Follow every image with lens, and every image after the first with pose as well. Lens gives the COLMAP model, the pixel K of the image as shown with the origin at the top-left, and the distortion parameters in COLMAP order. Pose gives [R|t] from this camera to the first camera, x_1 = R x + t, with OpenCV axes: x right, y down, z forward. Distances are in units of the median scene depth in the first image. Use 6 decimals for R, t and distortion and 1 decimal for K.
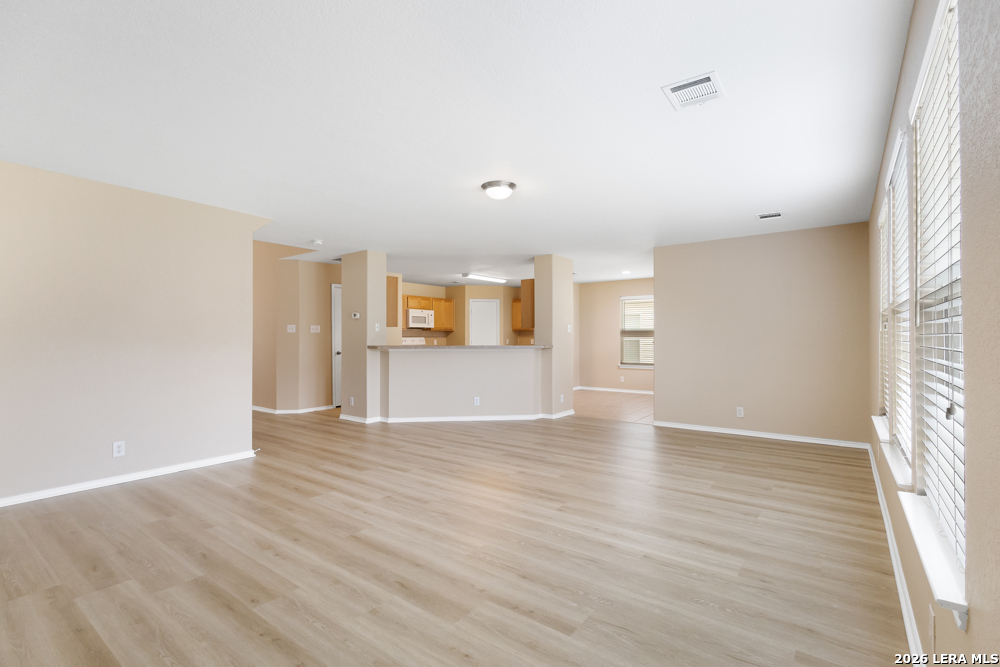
lens RADIAL K [[461.0, 0, 498.7], [0, 461.0, 335.3], [0, 0, 1]] dist [0.002044, 0.000174]
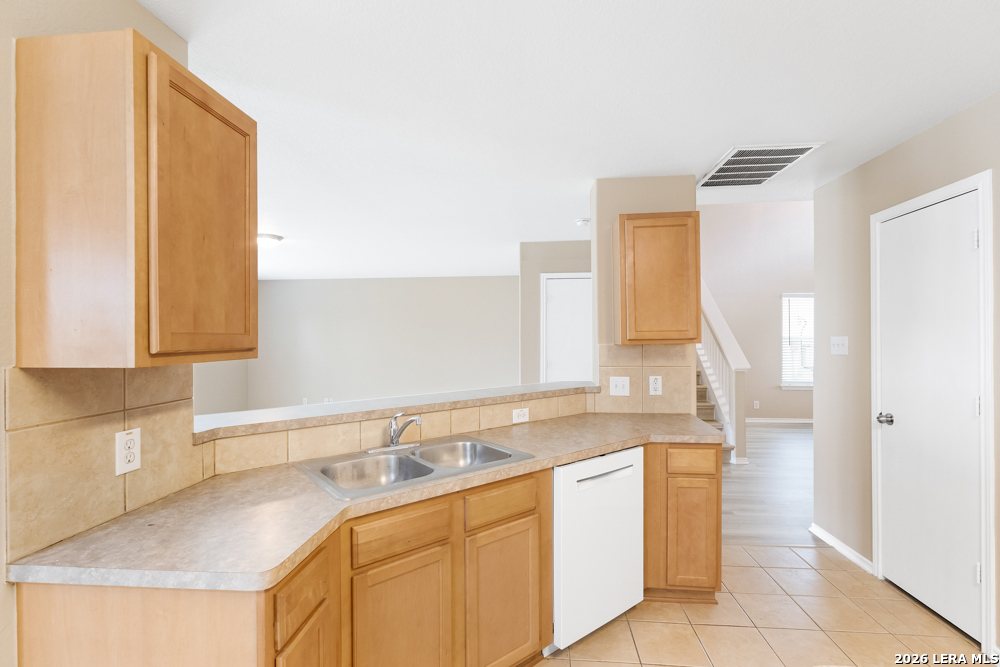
lens RADIAL K [[461.0, 0, 498.5], [0, 461.0, 336.9], [0, 0, 1]] dist [0.002044, 0.000174]
pose [[-0.850466, 0.007361, -0.525979, 0.046643], [0.009556, 0.999953, -0.001457, -0.016694], [0.525944, -0.006265, -0.850496, 0.853044]]
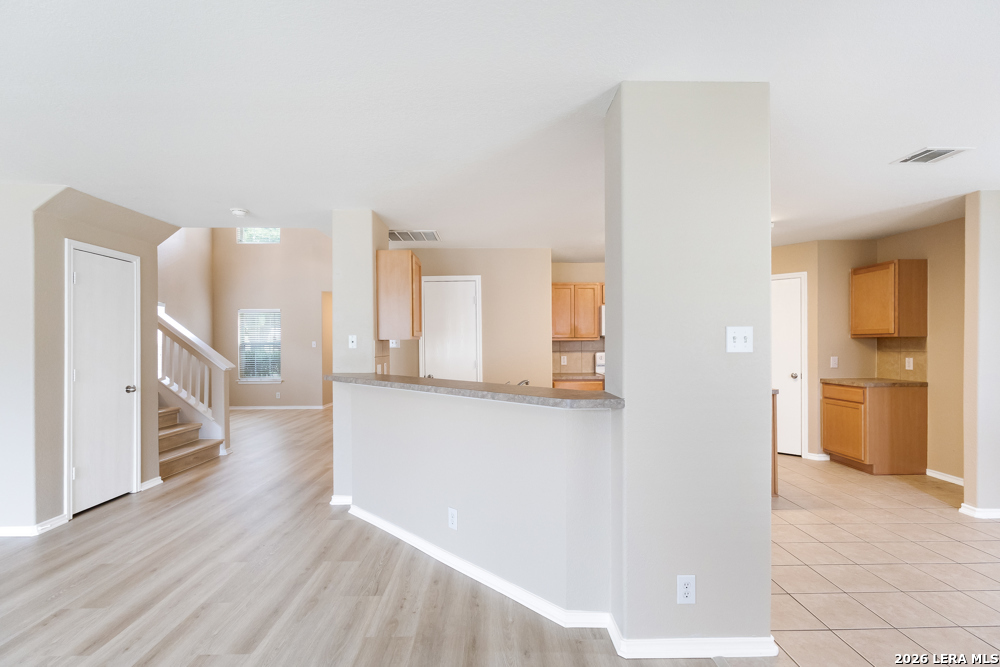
lens RADIAL K [[461.0, 0, 501.3], [0, 461.0, 342.6], [0, 0, 1]] dist [0.002044, 0.000174]
pose [[0.607256, -0.004688, -0.794493, 0.196169], [0.007678, 0.999971, -0.000032, -0.008769], [0.794469, -0.006081, 0.607274, 0.502103]]
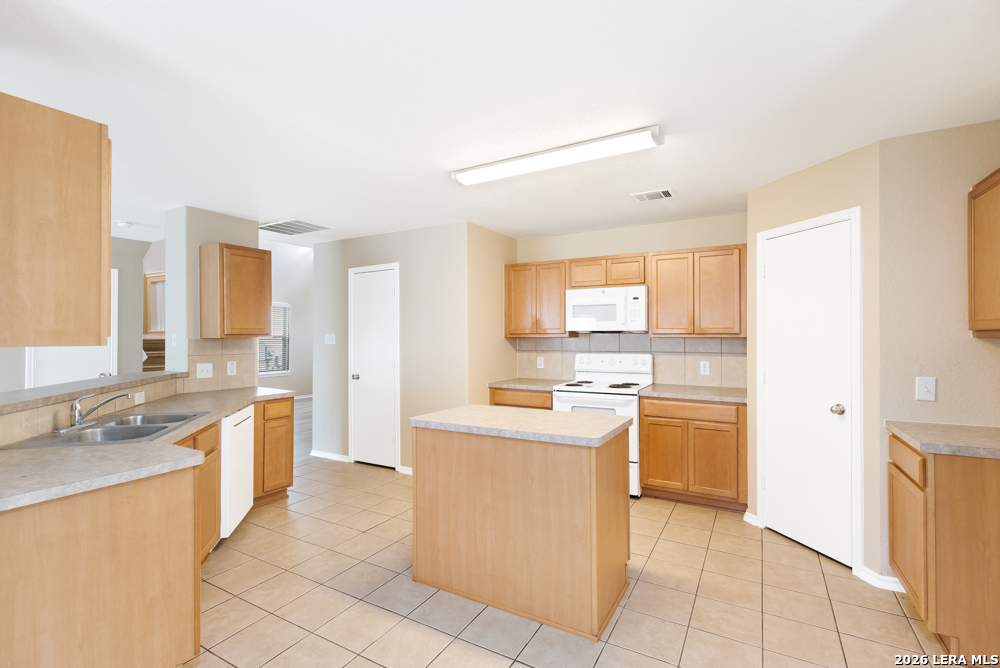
lens RADIAL K [[461.0, 0, 495.3], [0, 461.0, 333.7], [0, 0, 1]] dist [0.002044, 0.000174]
pose [[0.120620, -0.001870, -0.992697, 0.227980], [0.005082, 0.999986, -0.001266, -0.013877], [0.992686, -0.004892, 0.120627, 0.836298]]
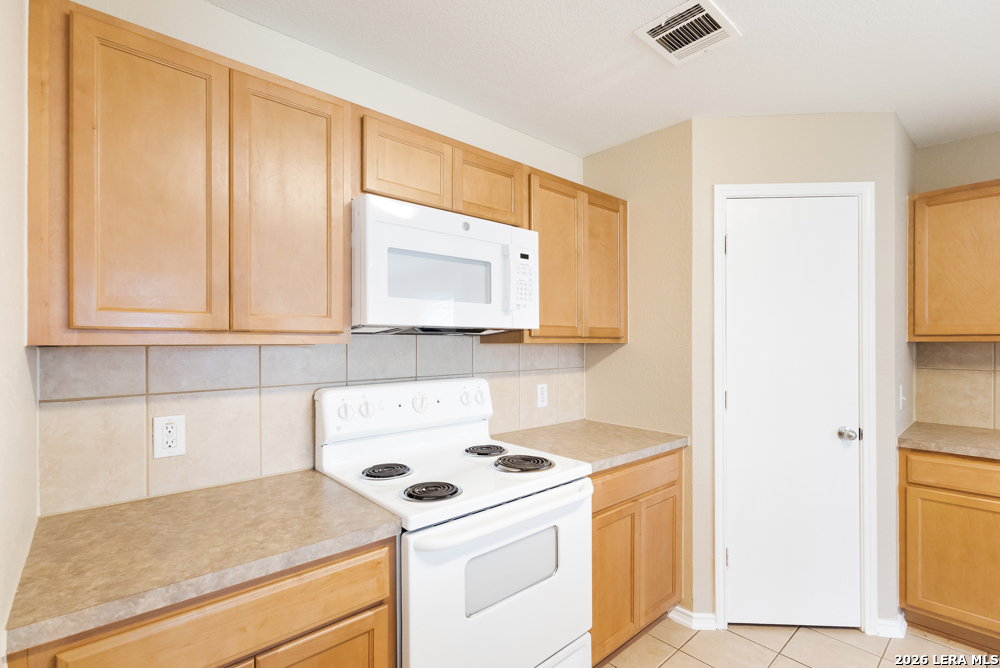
lens RADIAL K [[461.0, 0, 503.1], [0, 461.0, 343.2], [0, 0, 1]] dist [0.002044, 0.000174]
pose [[0.980096, 0.000656, -0.198521, -0.119285], [0.000257, 0.999990, 0.004571, -0.011652], [0.198522, -0.004531, 0.980086, 0.828717]]
